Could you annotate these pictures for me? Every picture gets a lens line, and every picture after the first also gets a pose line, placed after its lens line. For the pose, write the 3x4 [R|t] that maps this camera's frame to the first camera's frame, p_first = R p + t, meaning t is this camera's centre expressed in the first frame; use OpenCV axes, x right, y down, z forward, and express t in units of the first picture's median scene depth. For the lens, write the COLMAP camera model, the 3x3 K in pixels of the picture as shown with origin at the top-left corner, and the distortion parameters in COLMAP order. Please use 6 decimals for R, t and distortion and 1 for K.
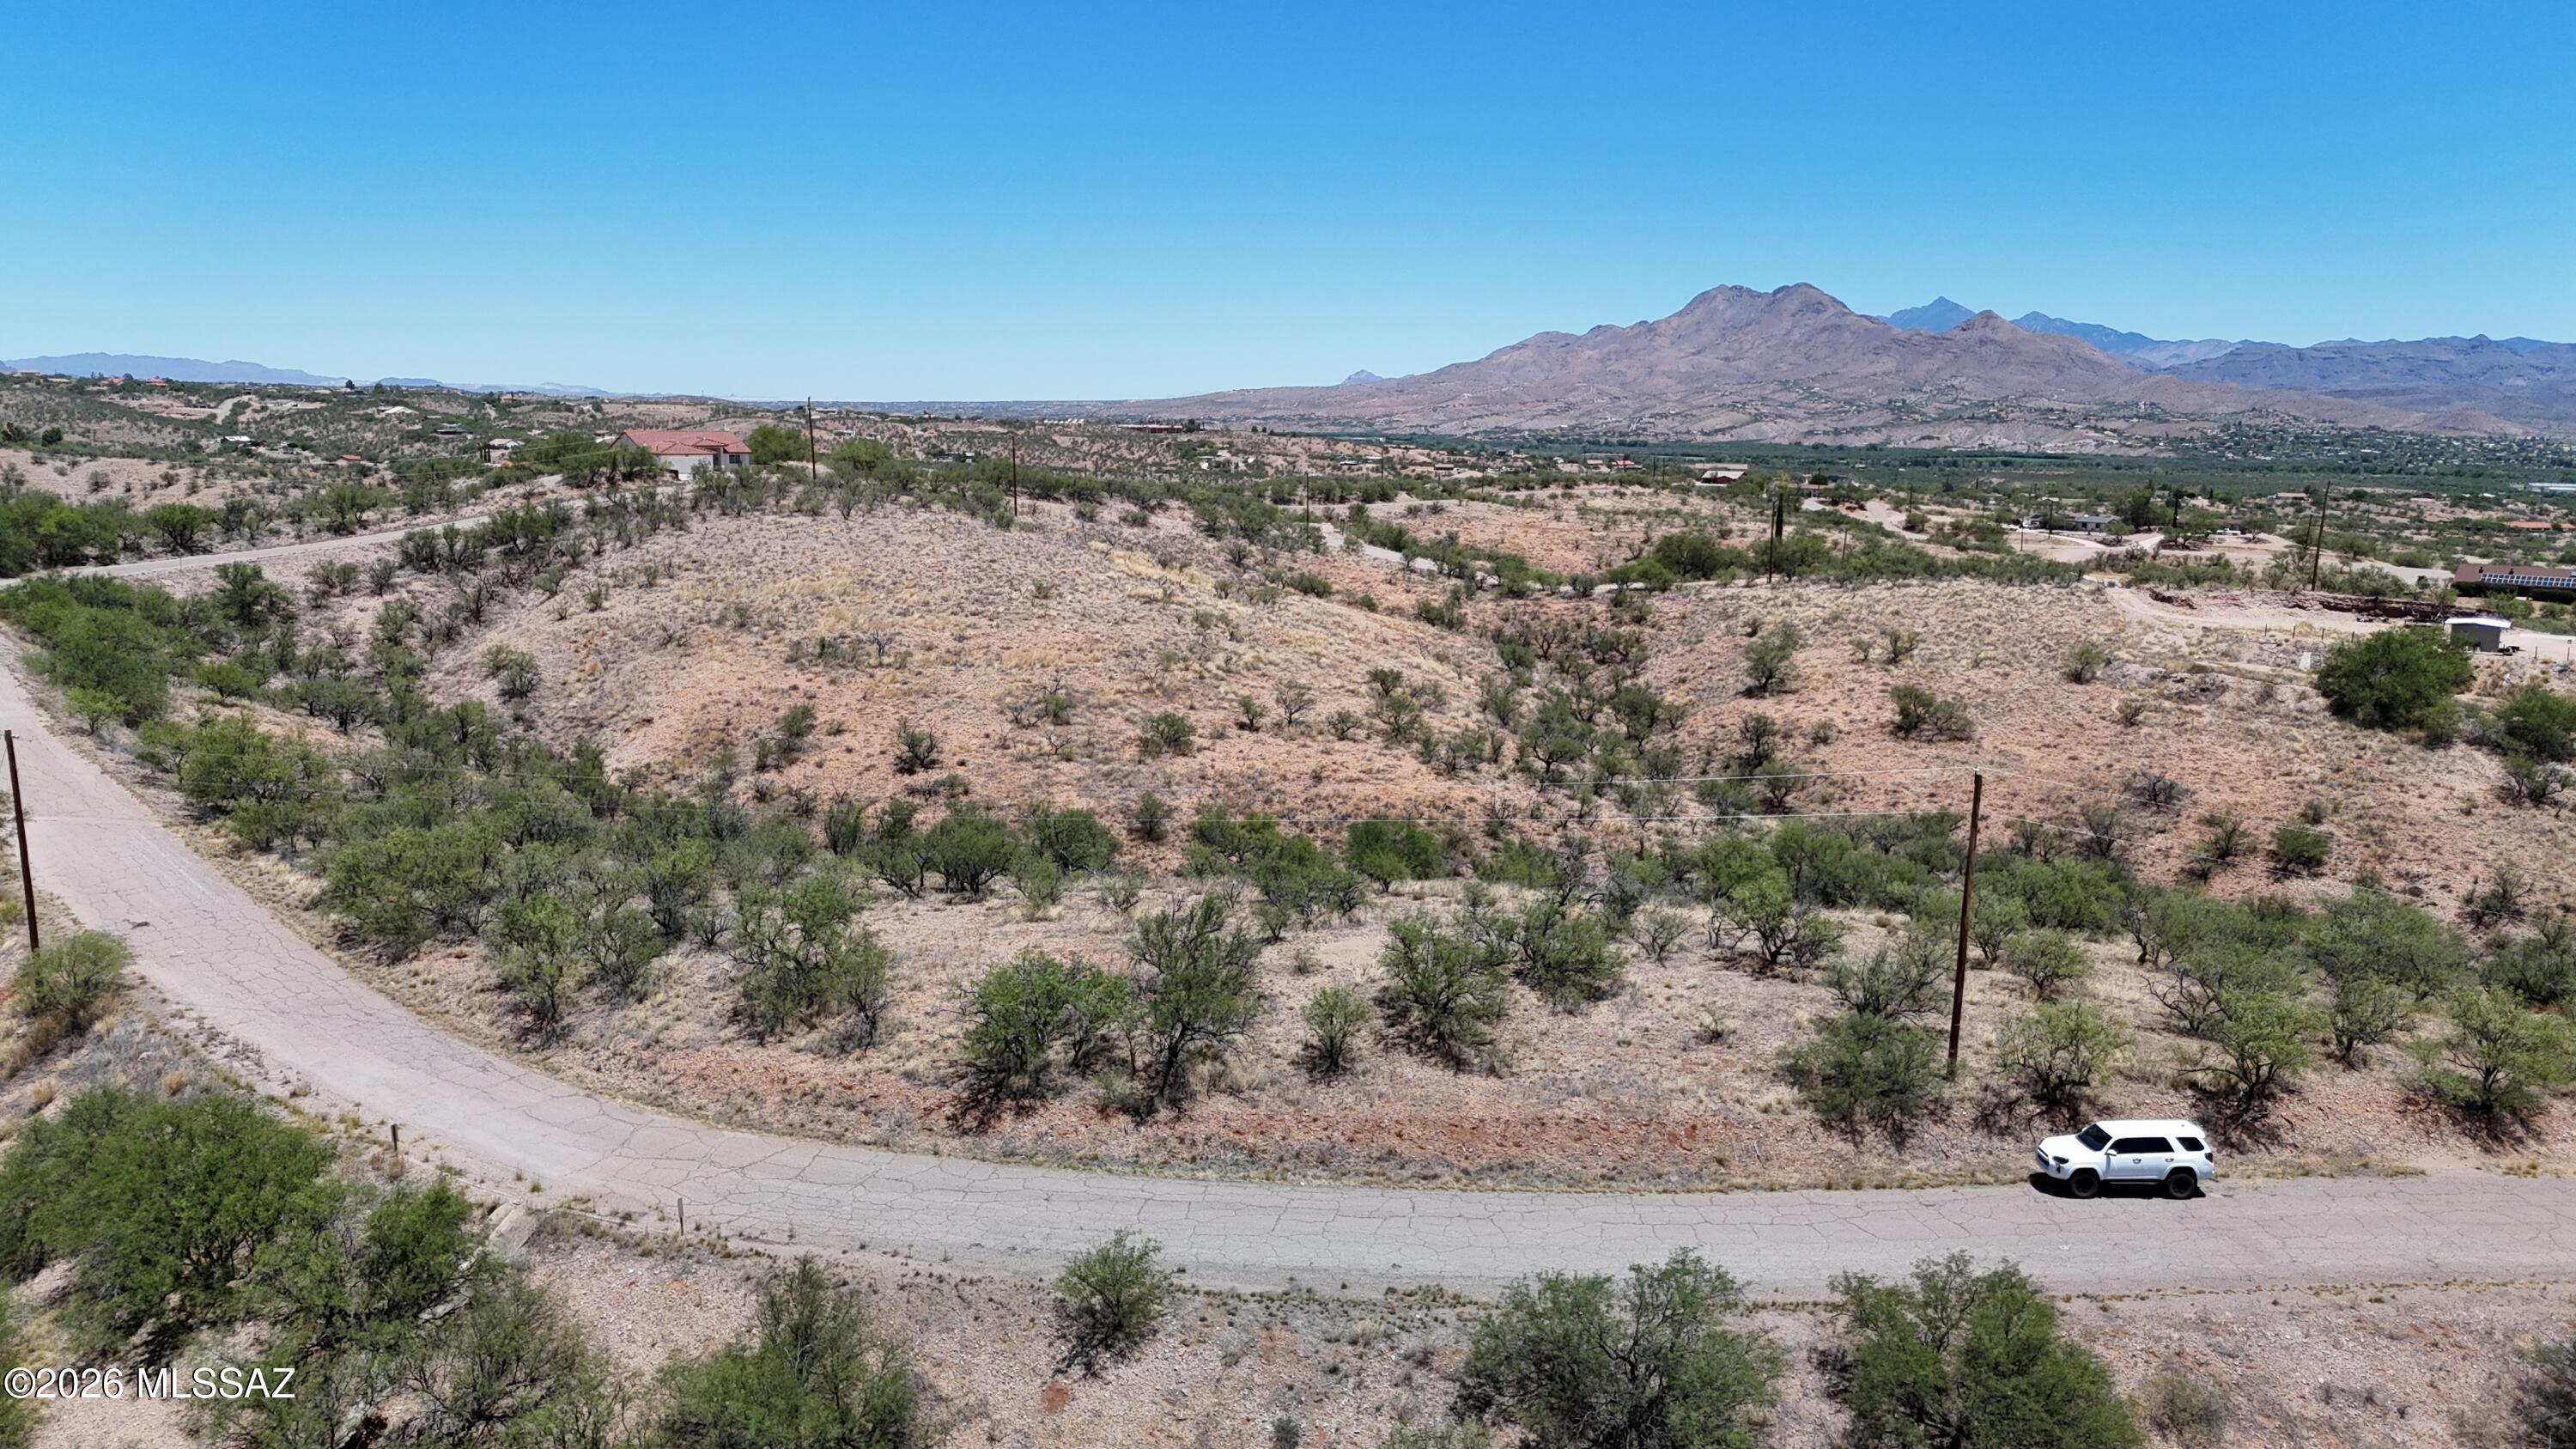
lens RADIAL K [[1884.7, 0, 1293.9], [0, 1884.7, 733.4], [0, 0, 1]] dist [0.075663, -0.071715]
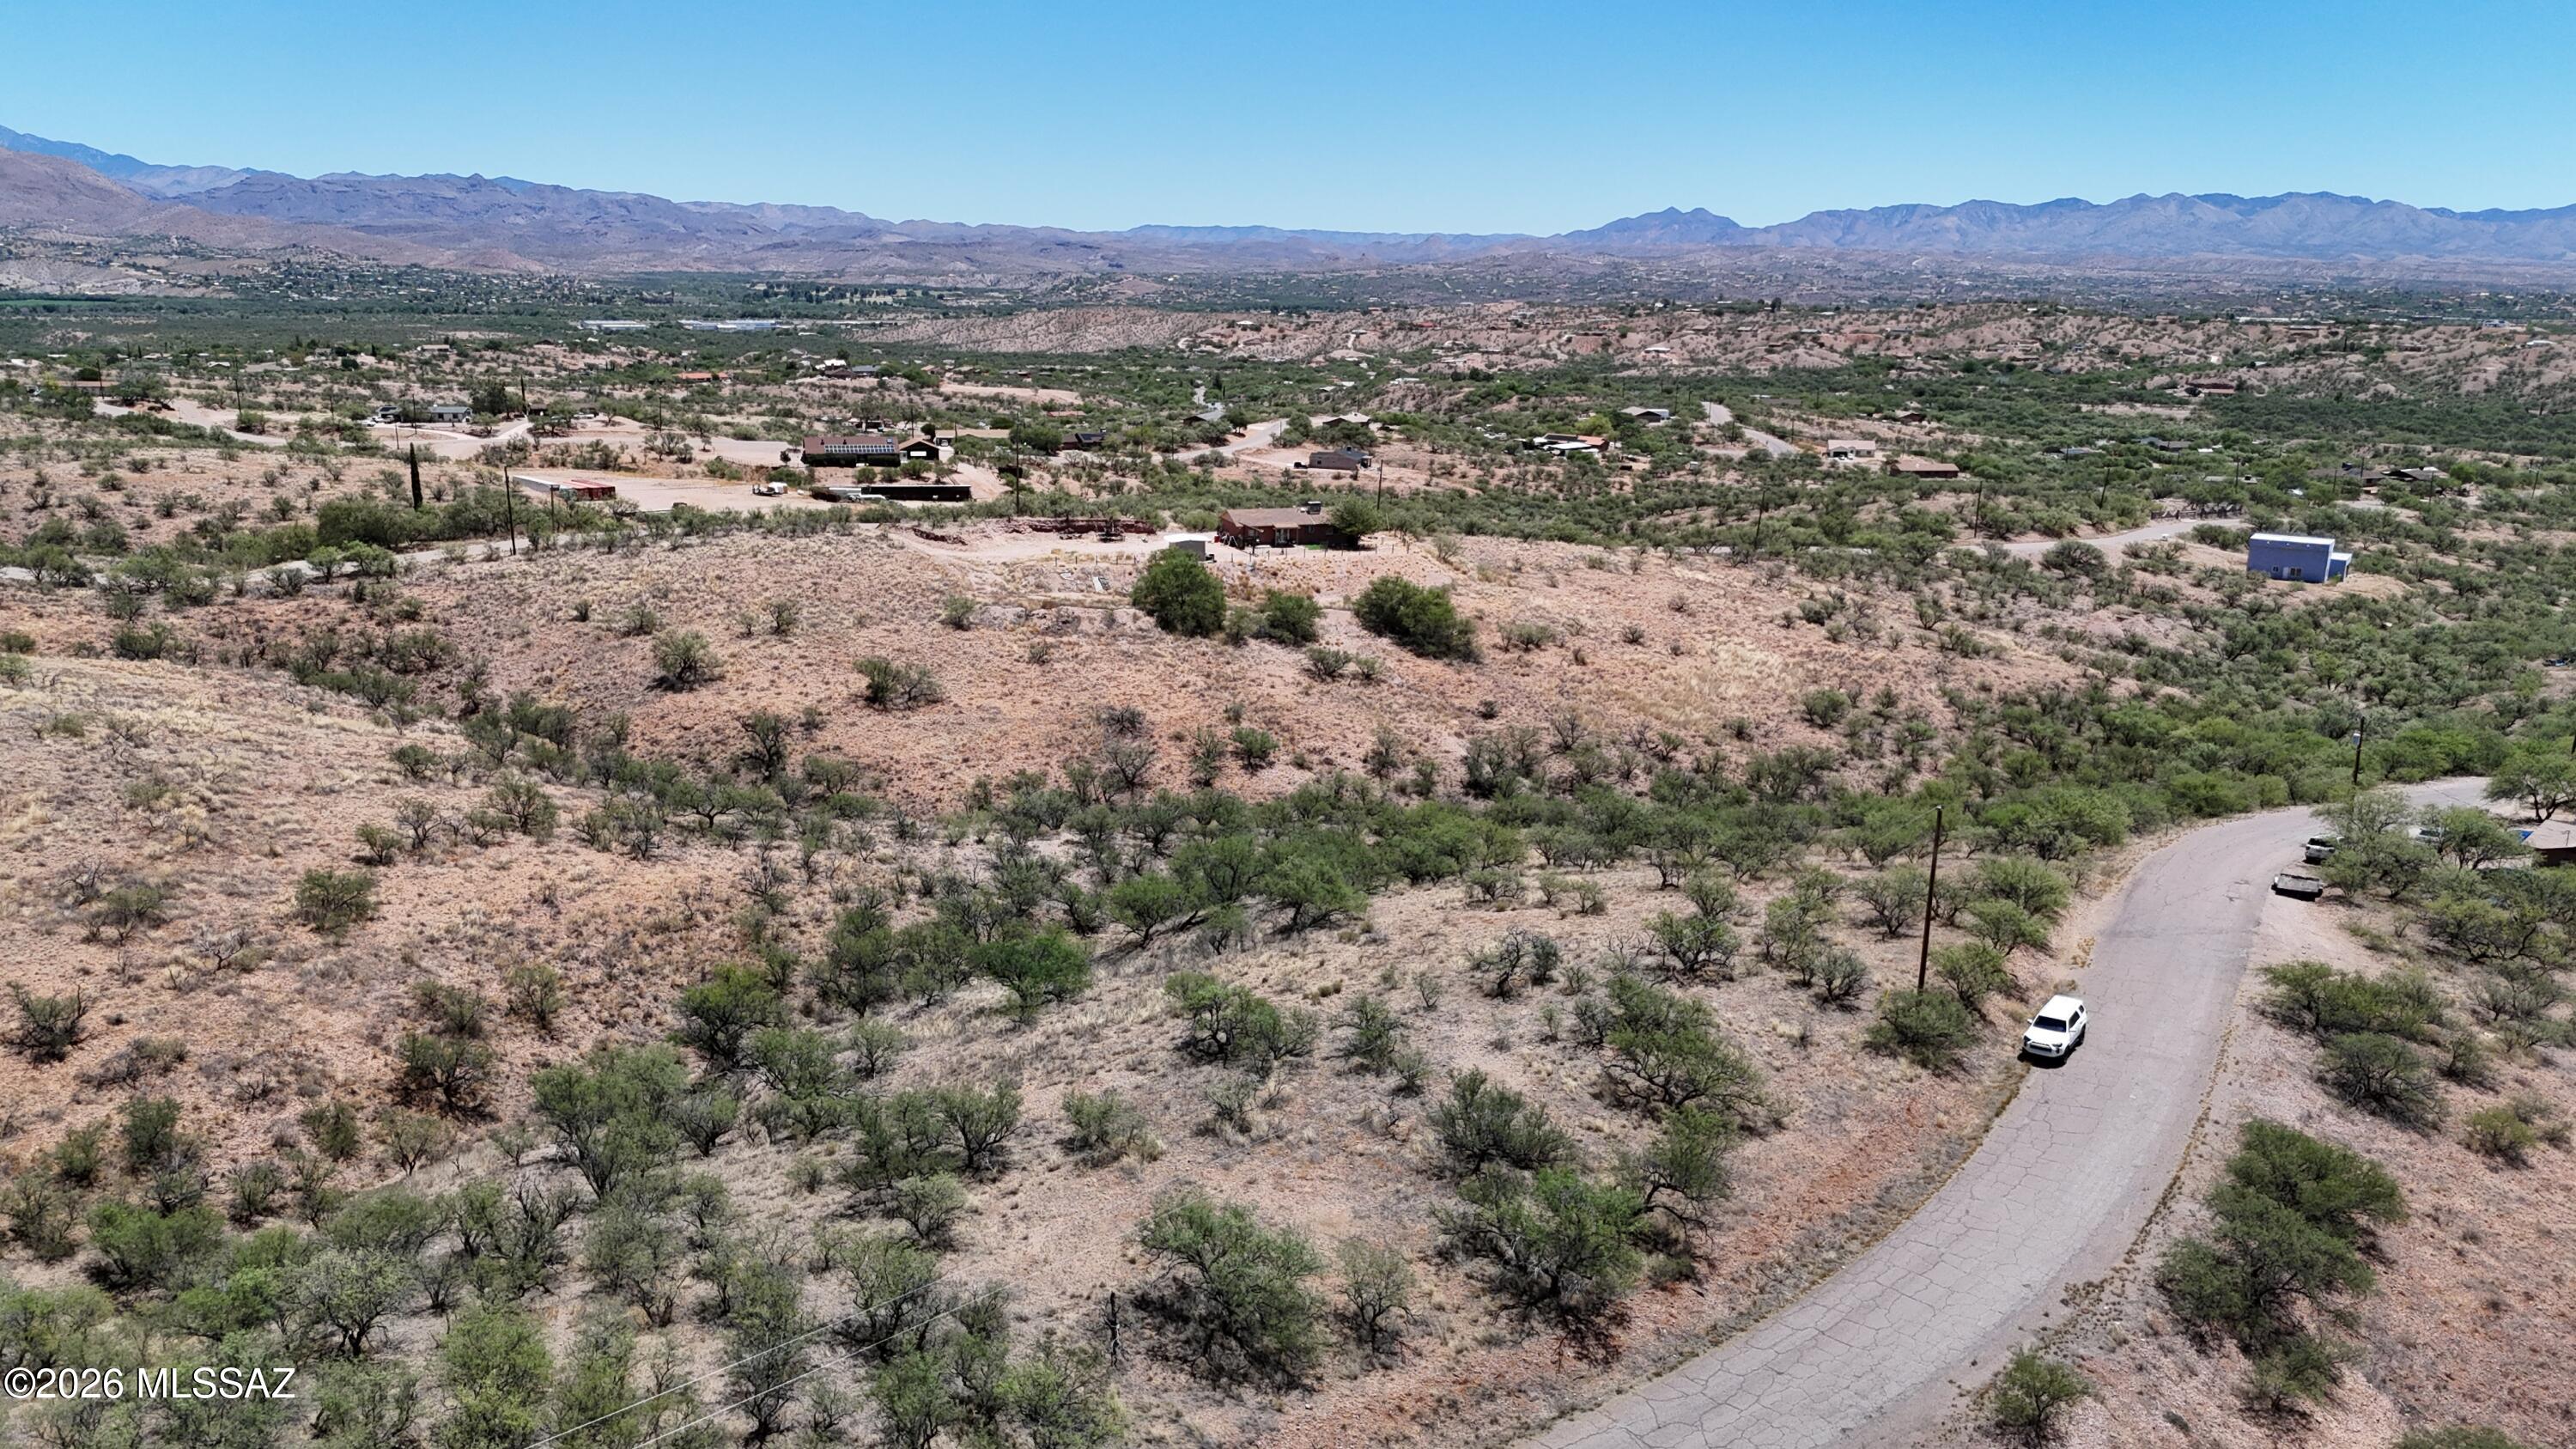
lens RADIAL K [[1884.7, 0, 1281.8], [0, 1884.7, 719.7], [0, 0, 1]] dist [0.075663, -0.071715]
pose [[0.595673, -0.194895, 0.779224, -0.403212], [0.134418, 0.980623, 0.142513, -0.122472], [-0.791900, 0.019851, 0.610328, 0.191511]]
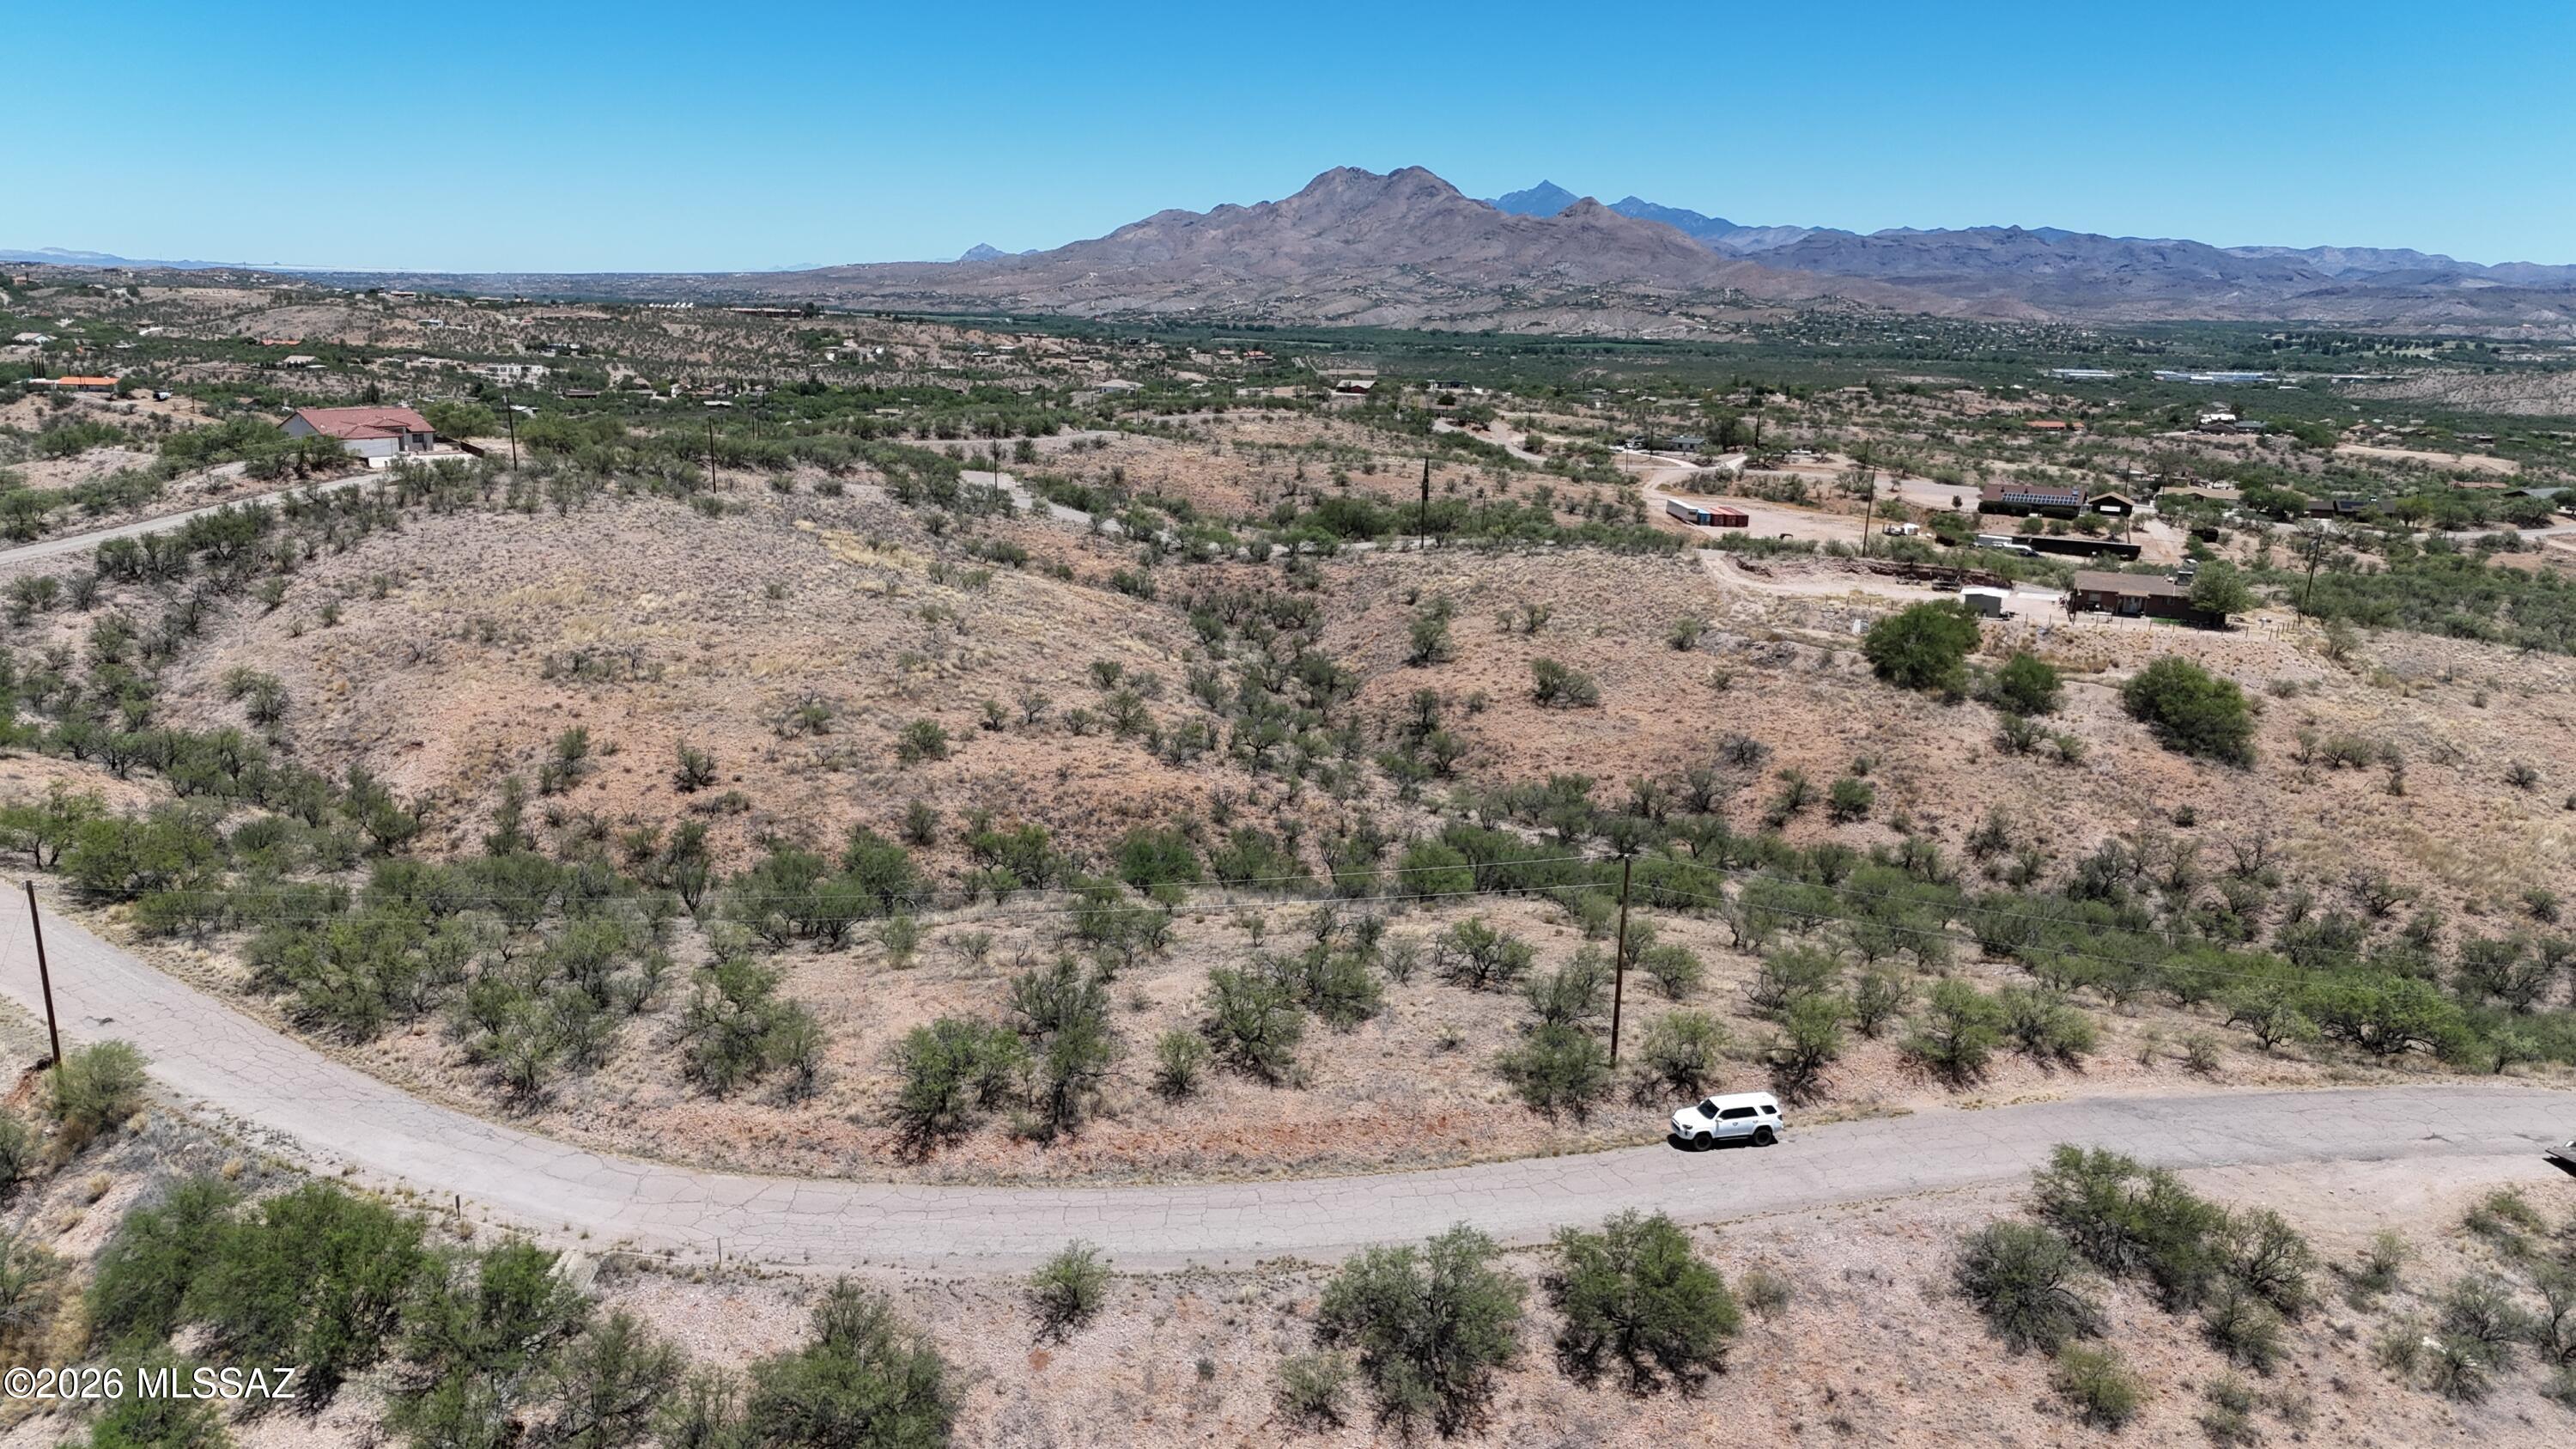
lens RADIAL K [[1884.7, 0, 1294.5], [0, 1884.7, 724.1], [0, 0, 1]] dist [0.075663, -0.071715]
pose [[0.981240, -0.038292, 0.188947, -0.057854], [0.027431, 0.997835, 0.059768, -0.065106], [-0.190827, -0.053463, 0.980167, -0.130107]]
